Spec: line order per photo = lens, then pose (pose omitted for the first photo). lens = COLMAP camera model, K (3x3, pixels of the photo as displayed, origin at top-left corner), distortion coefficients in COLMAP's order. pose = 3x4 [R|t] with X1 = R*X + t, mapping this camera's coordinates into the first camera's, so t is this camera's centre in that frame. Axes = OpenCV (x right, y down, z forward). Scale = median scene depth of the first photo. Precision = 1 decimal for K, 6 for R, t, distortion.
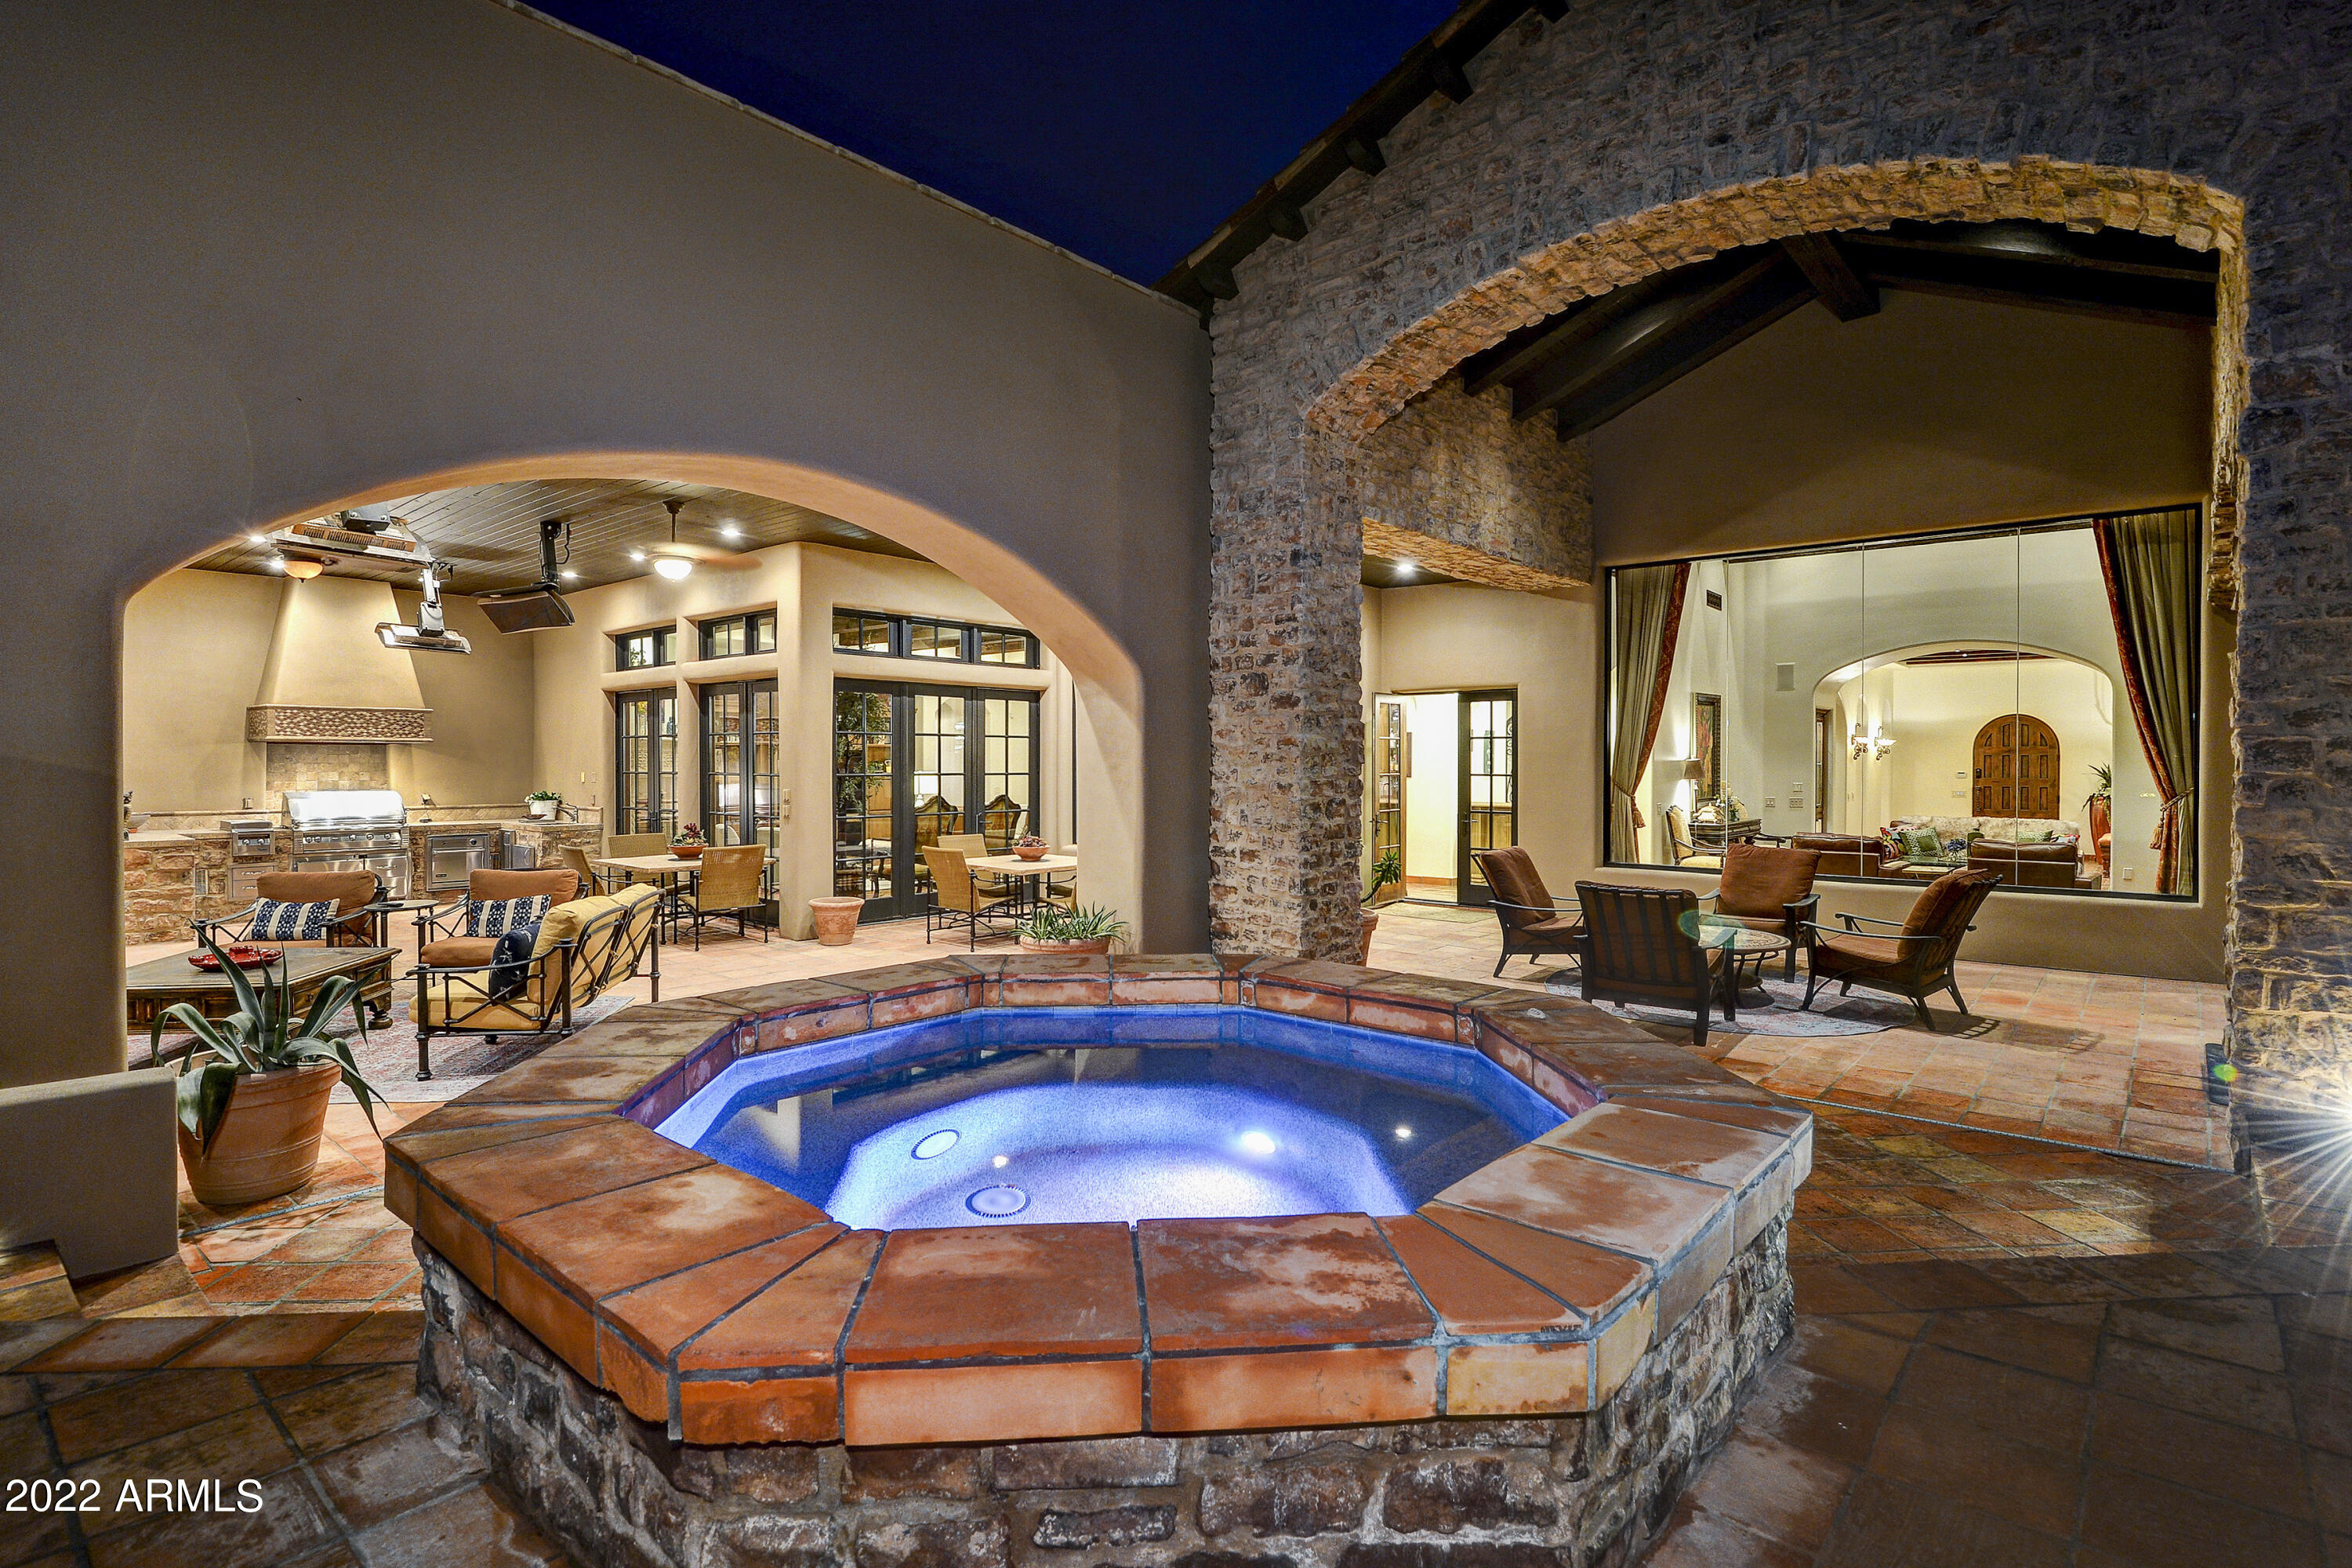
lens RADIAL K [[1163.7, 0, 1179.5], [0, 1163.7, 780.4], [0, 0, 1]] dist [-0.001694, -0.000234]
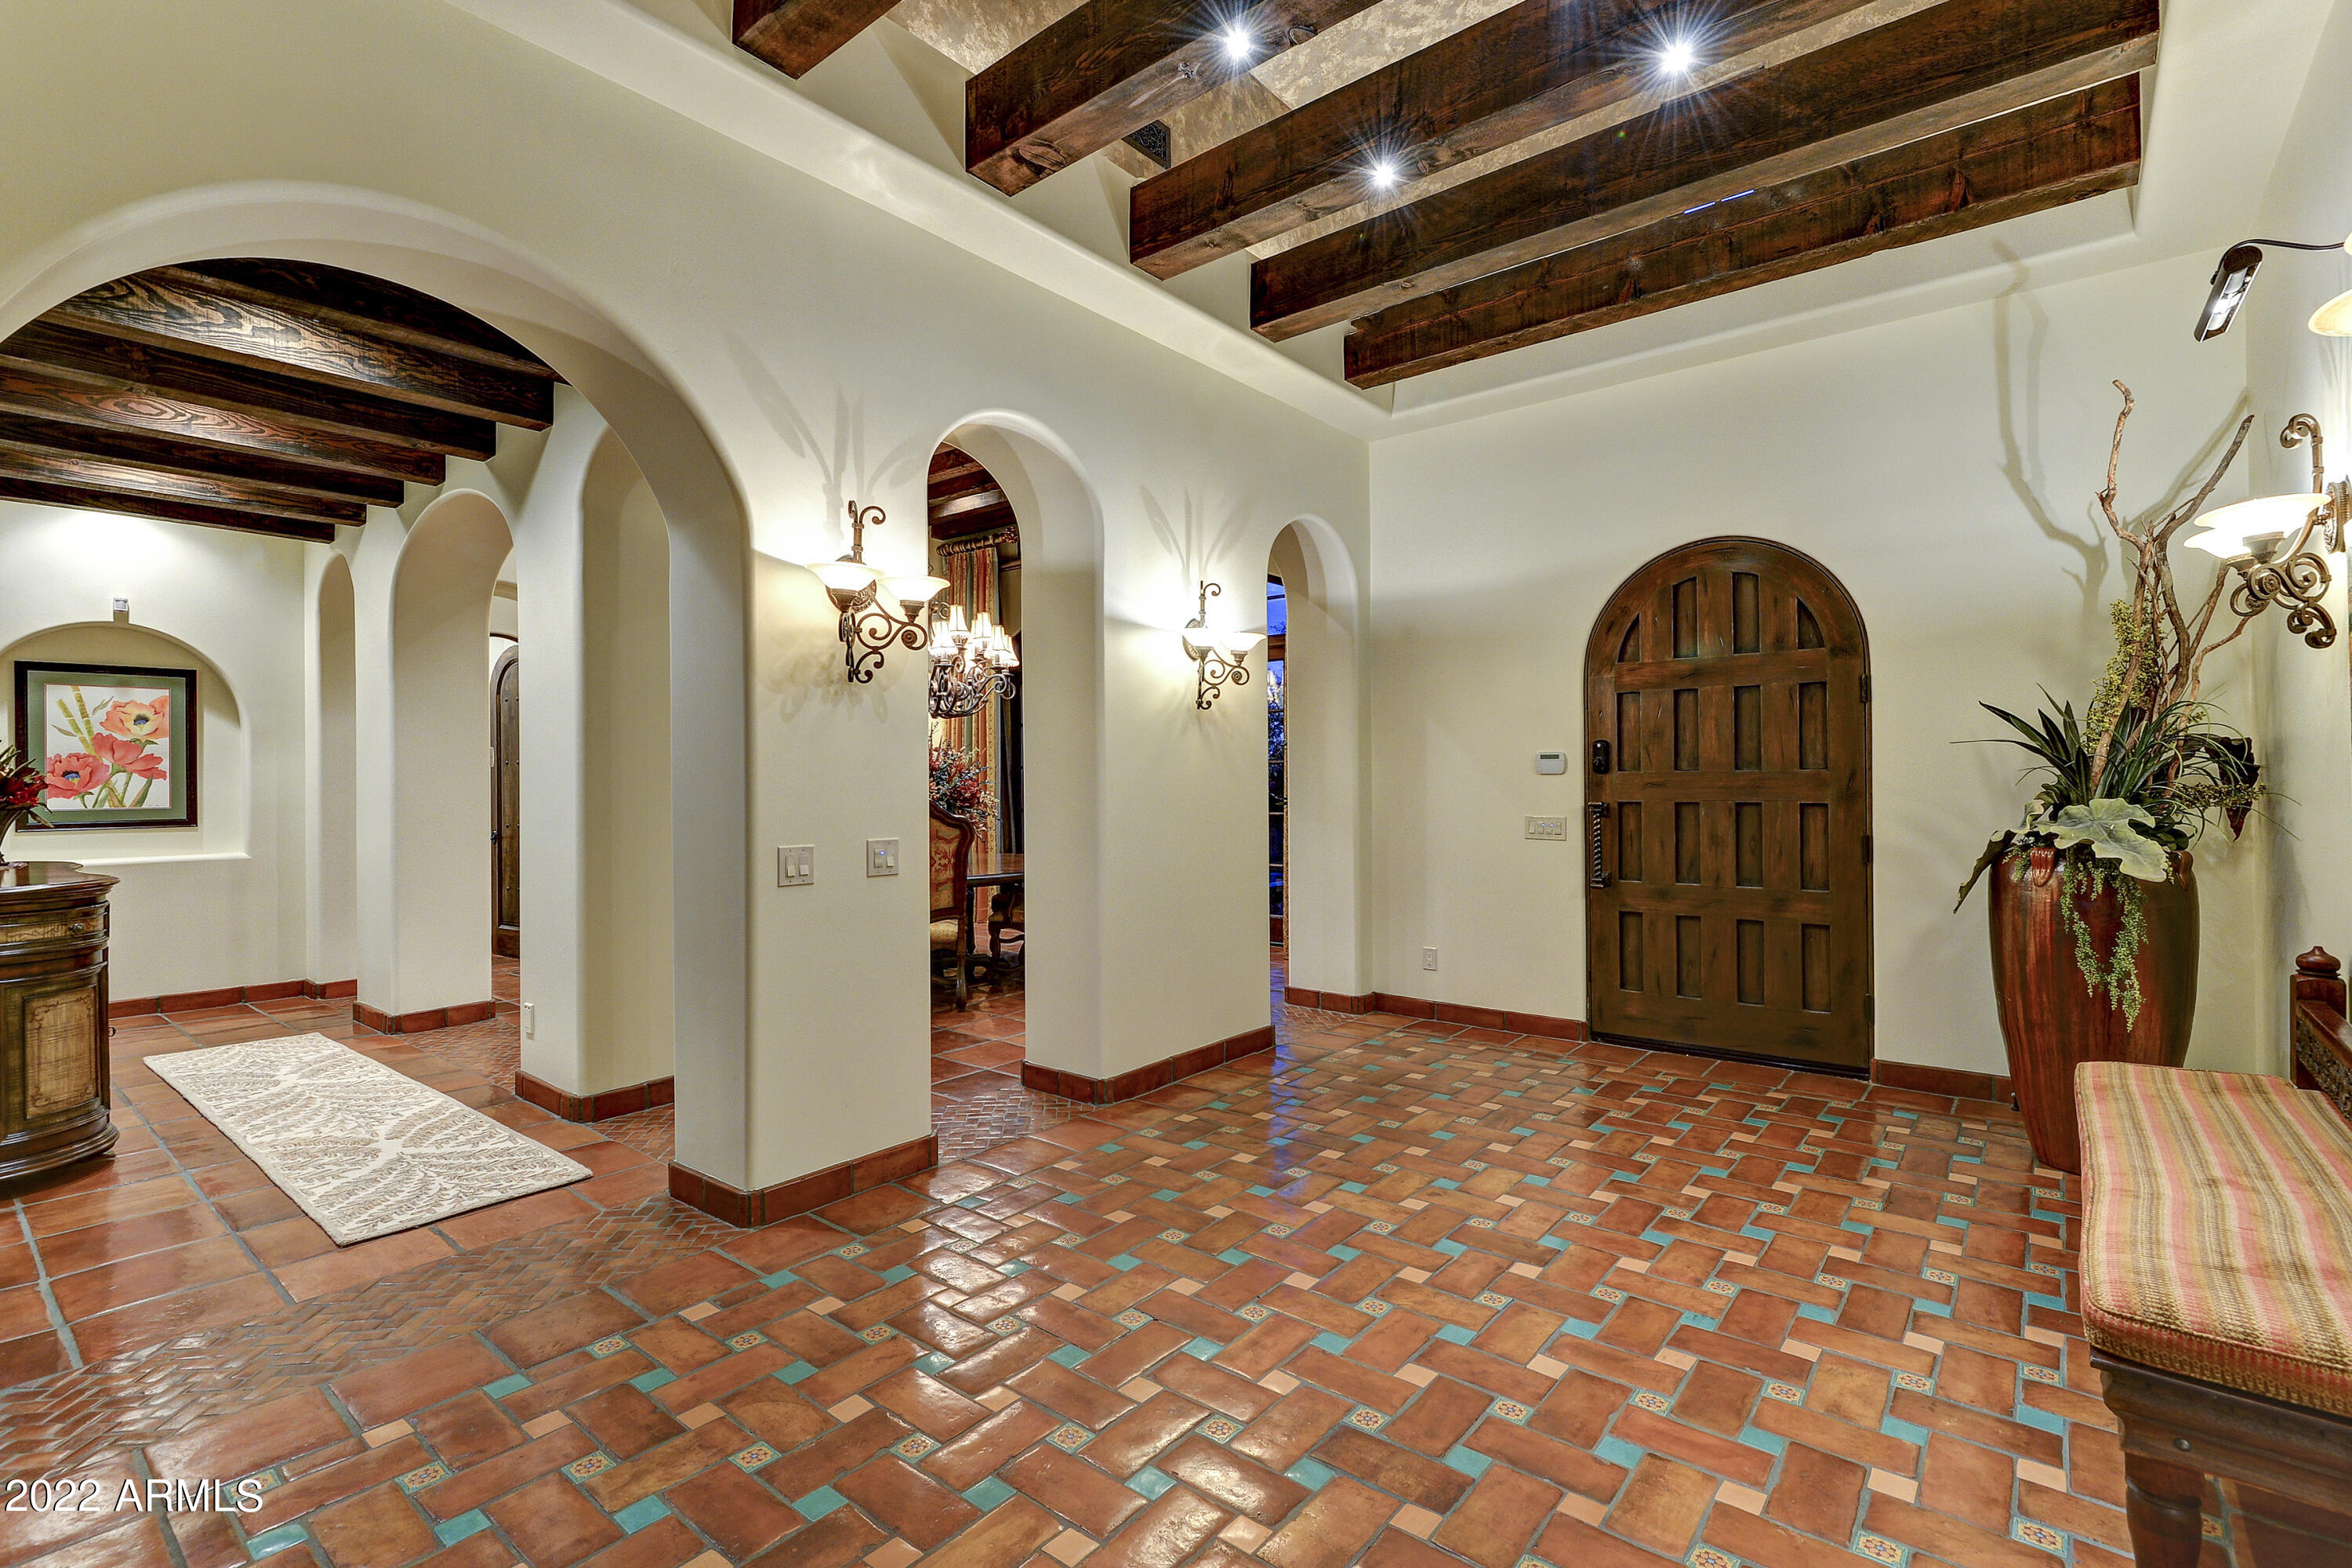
lens RADIAL K [[1086.4, 0, 1168.7], [0, 1086.4, 780.9], [0, 0, 1]] dist [-0.000357, -0.001789]
pose [[0.998739, -0.005619, 0.049883, 0.571883], [0.006235, 0.999906, -0.012205, 0.002842], [-0.049810, 0.012501, 0.998680, 0.743684]]
